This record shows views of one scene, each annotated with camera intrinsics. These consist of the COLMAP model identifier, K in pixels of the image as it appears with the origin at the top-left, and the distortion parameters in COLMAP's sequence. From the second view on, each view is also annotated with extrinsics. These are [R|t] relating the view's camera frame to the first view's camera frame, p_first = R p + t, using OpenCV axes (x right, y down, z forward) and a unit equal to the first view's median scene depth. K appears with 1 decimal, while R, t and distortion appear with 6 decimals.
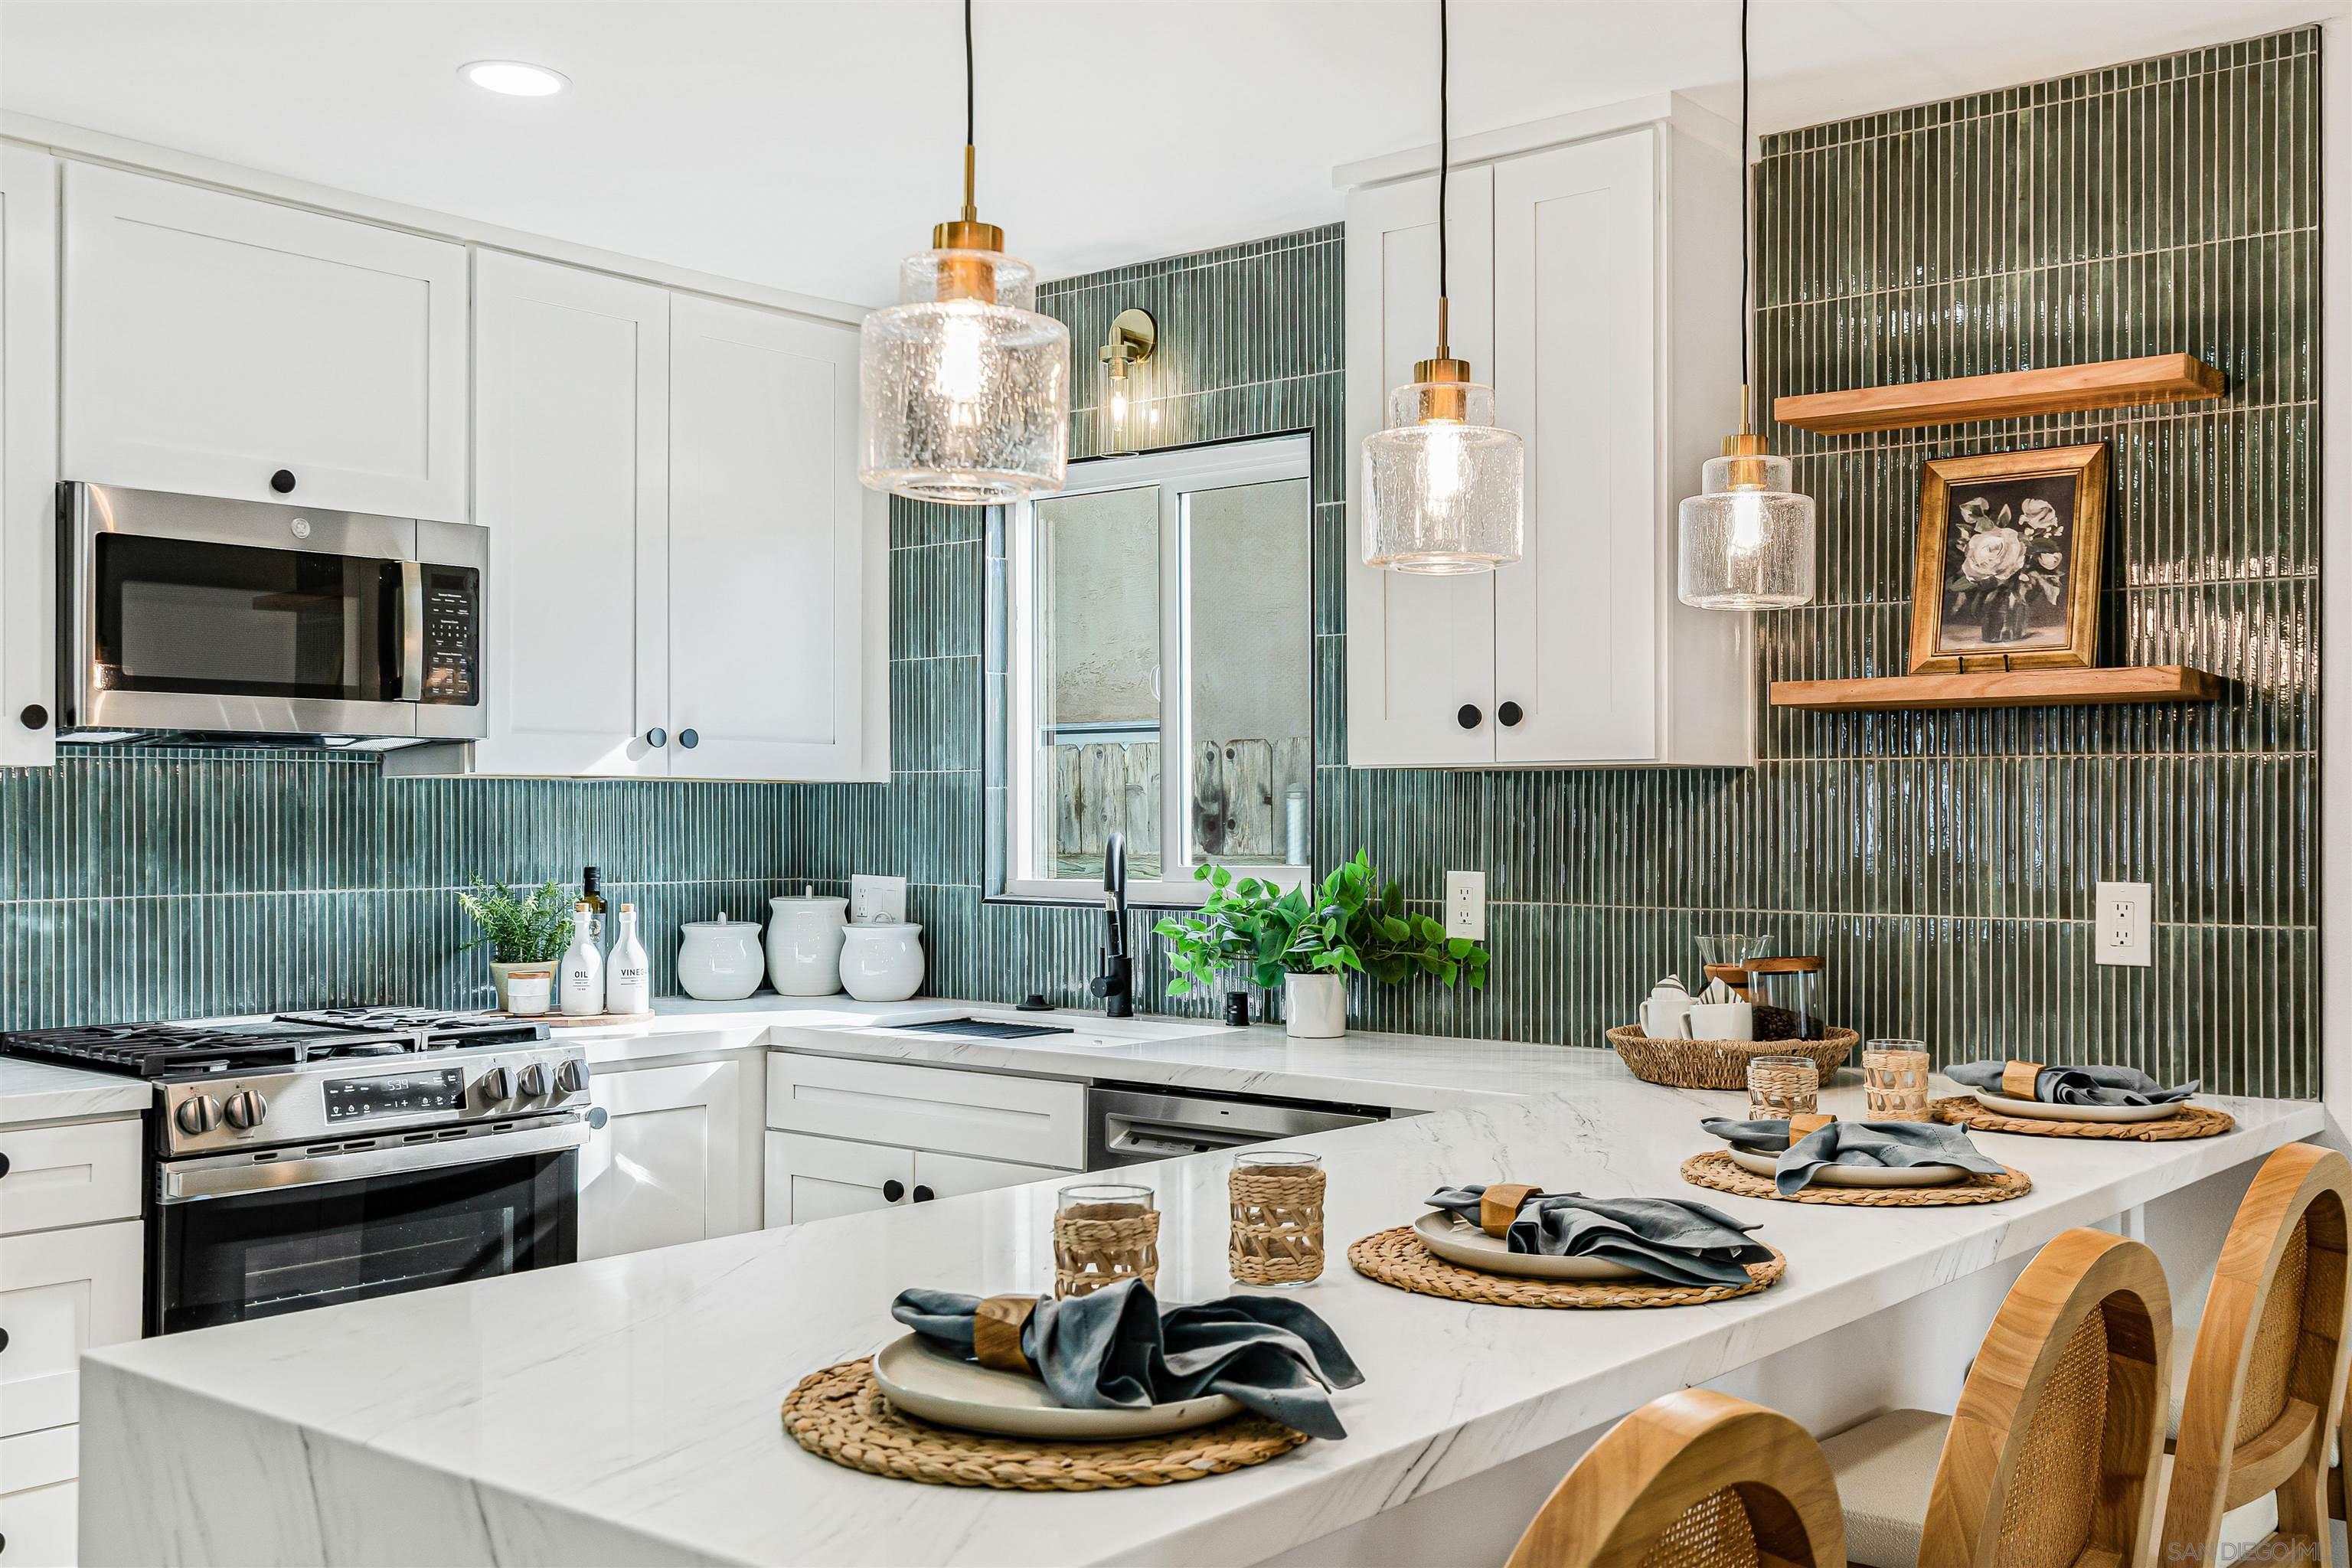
lens RADIAL K [[2294.5, 0, 1197.4], [0, 2294.5, 791.0], [0, 0, 1]] dist [0.013561, 0.000000]
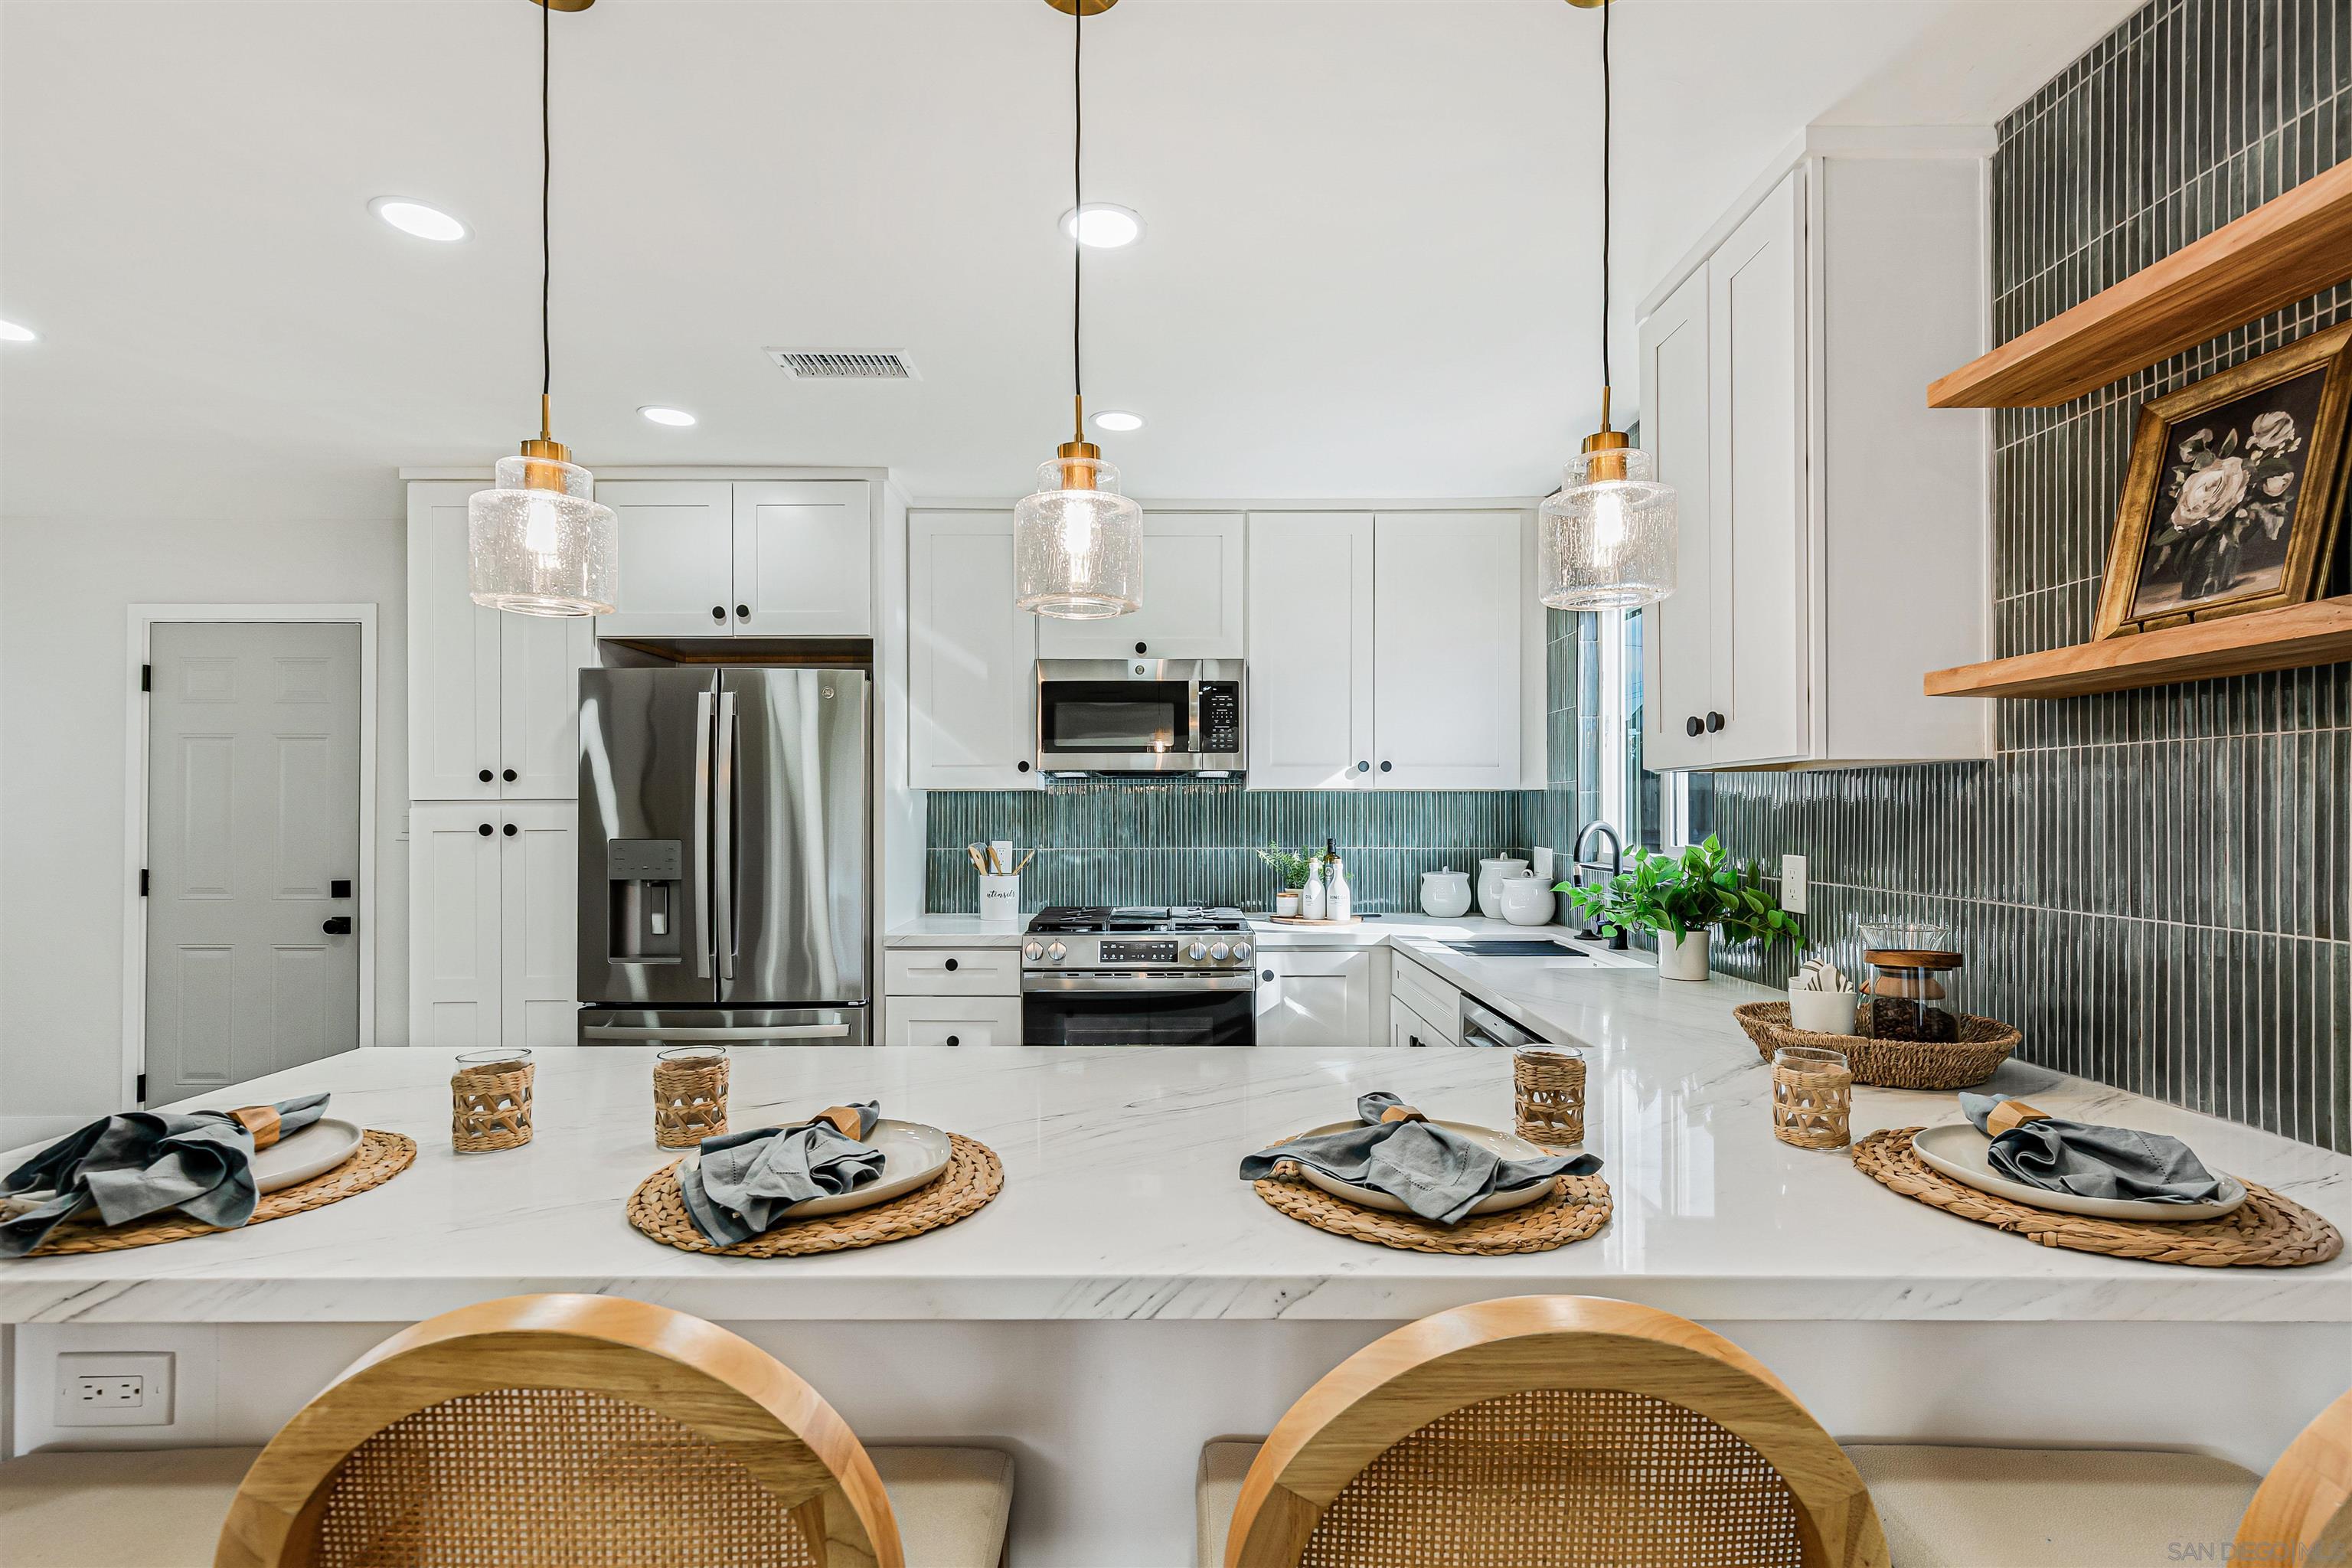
lens RADIAL K [[1080.6, 0, 1167.1], [0, 1080.6, 805.5], [0, 0, 1]] dist [0.007930, -0.001128]
pose [[0.633971, -0.005532, -0.773337, 0.389806], [0.009551, 0.999954, 0.000676, 0.006152], [0.773298, -0.007815, 0.633995, 0.433061]]
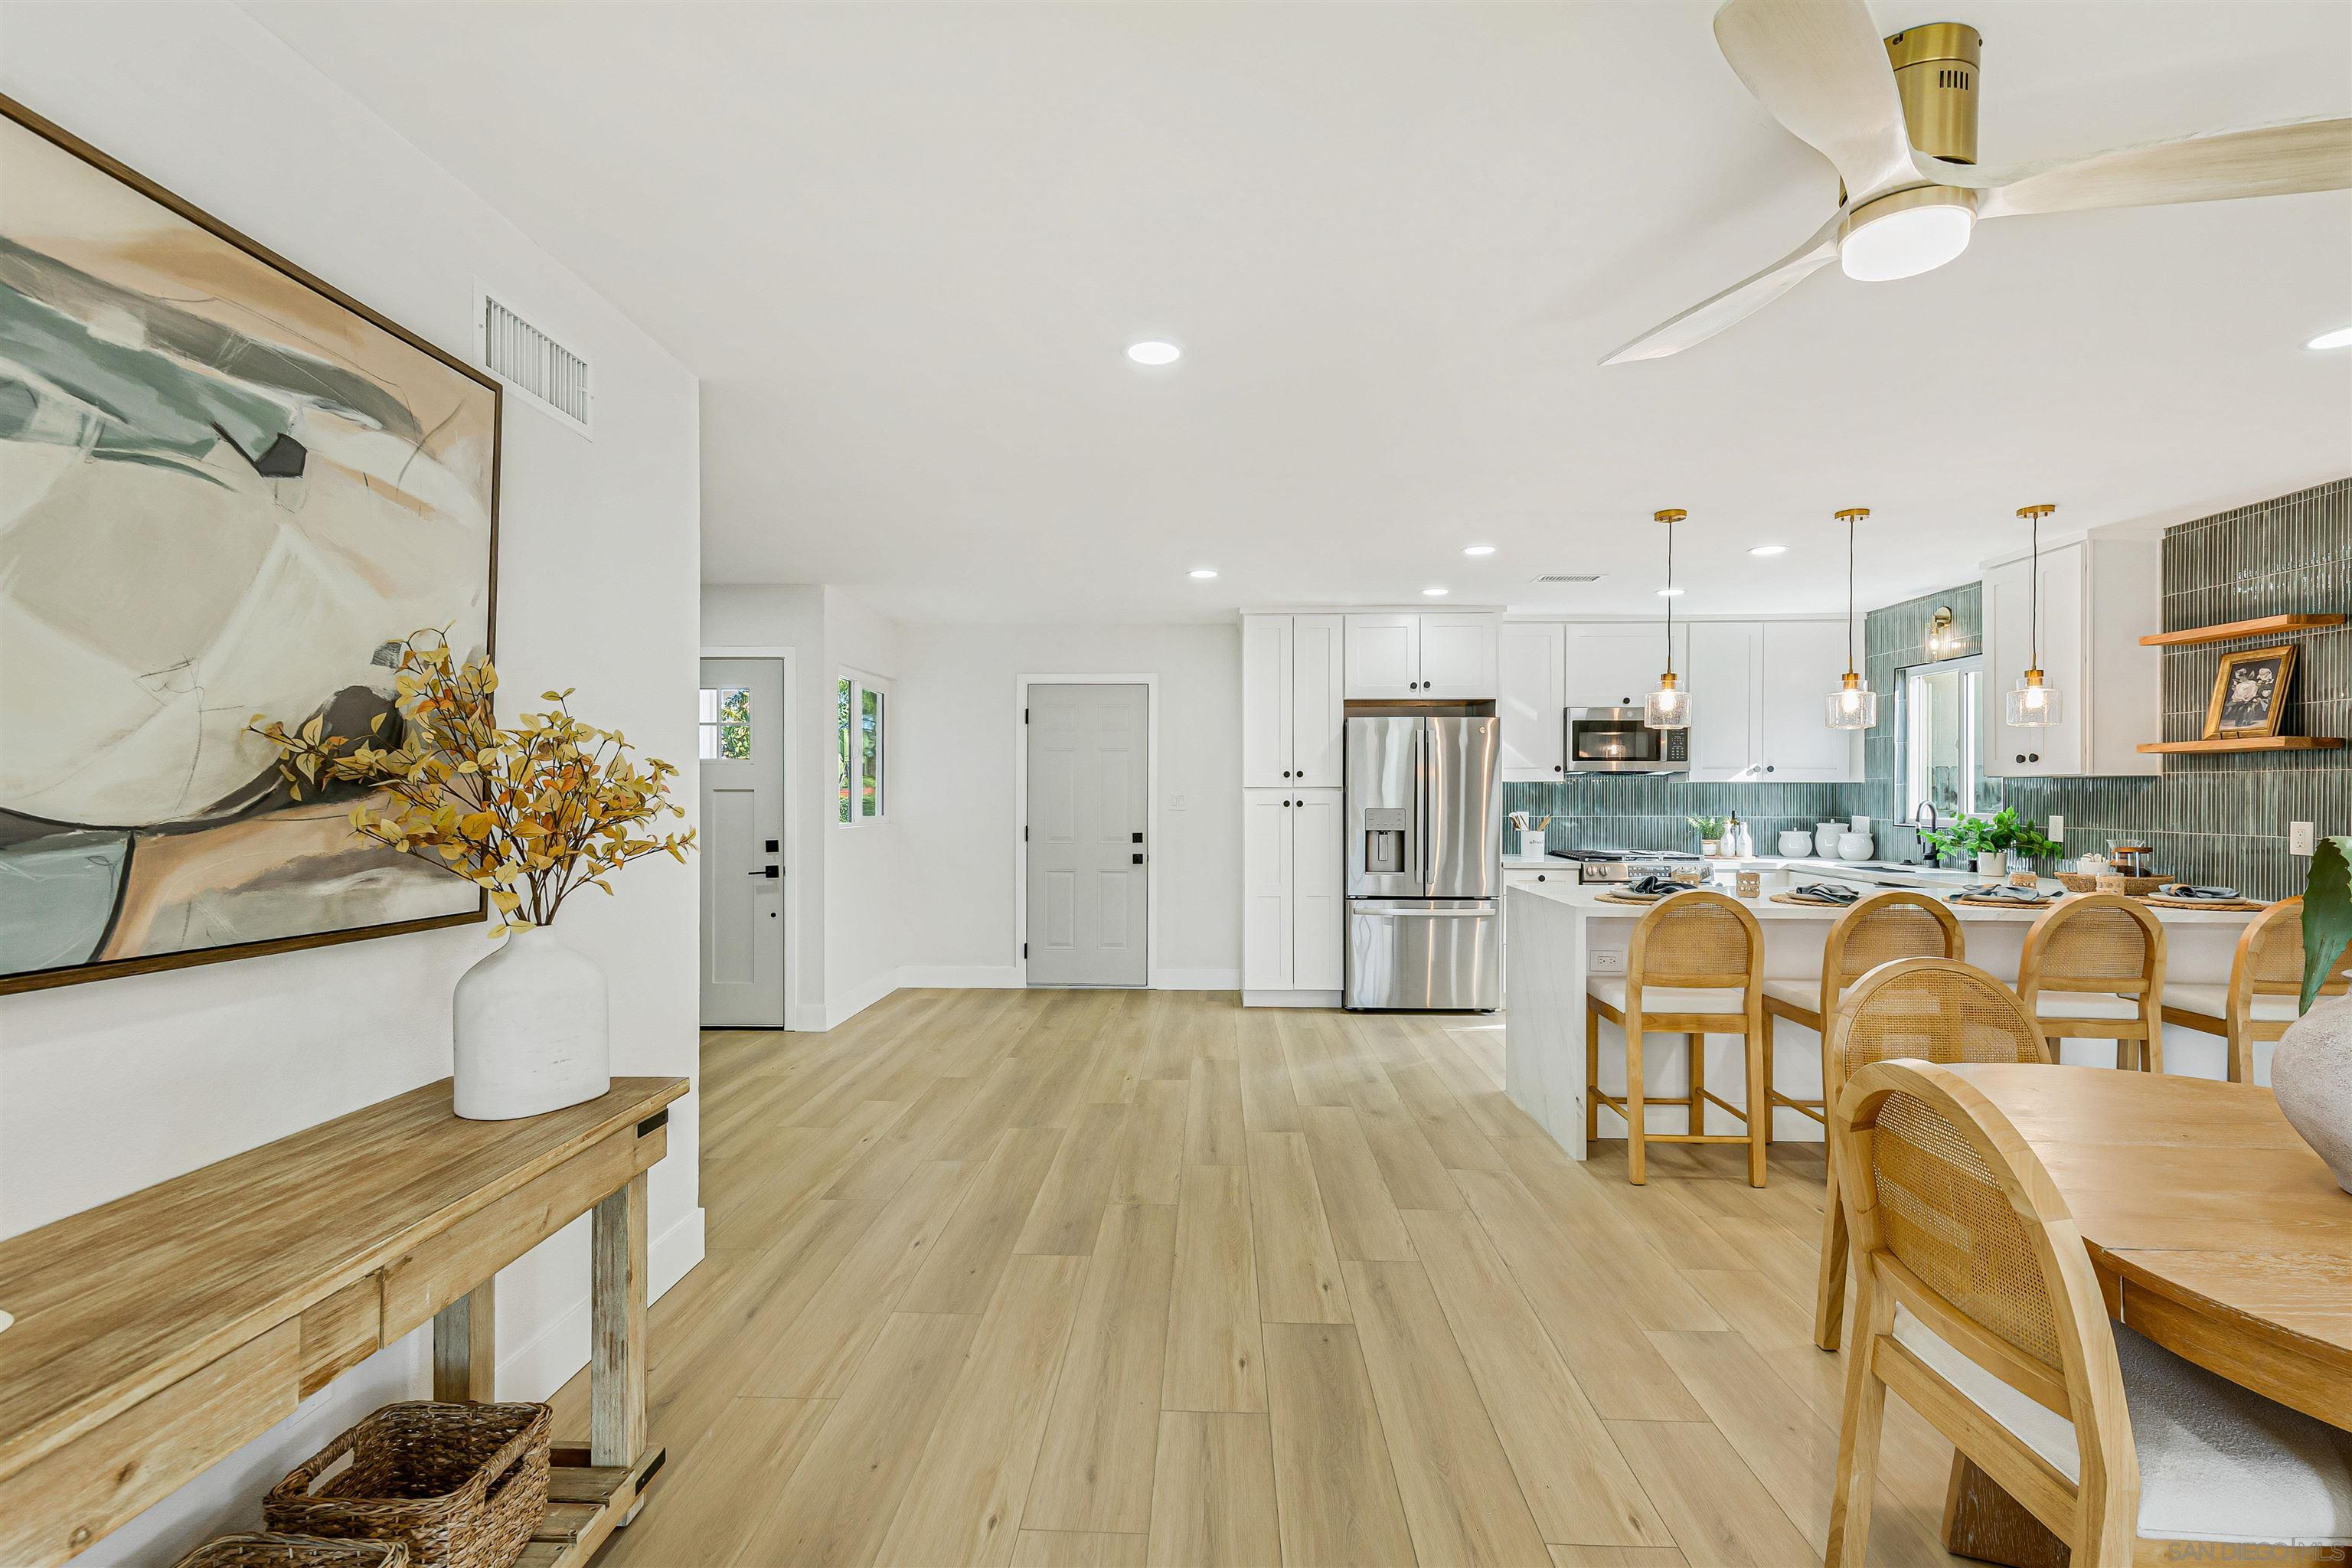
lens RADIAL K [[1080.6, 0, 1166.9], [0, 1080.6, 795.7], [0, 0, 1]] dist [0.007930, -0.001128]
pose [[0.599087, 0.002374, -0.800680, 0.563022], [0.007209, 0.999939, 0.008358, -0.006318], [0.800652, -0.010779, 0.599033, -0.629194]]
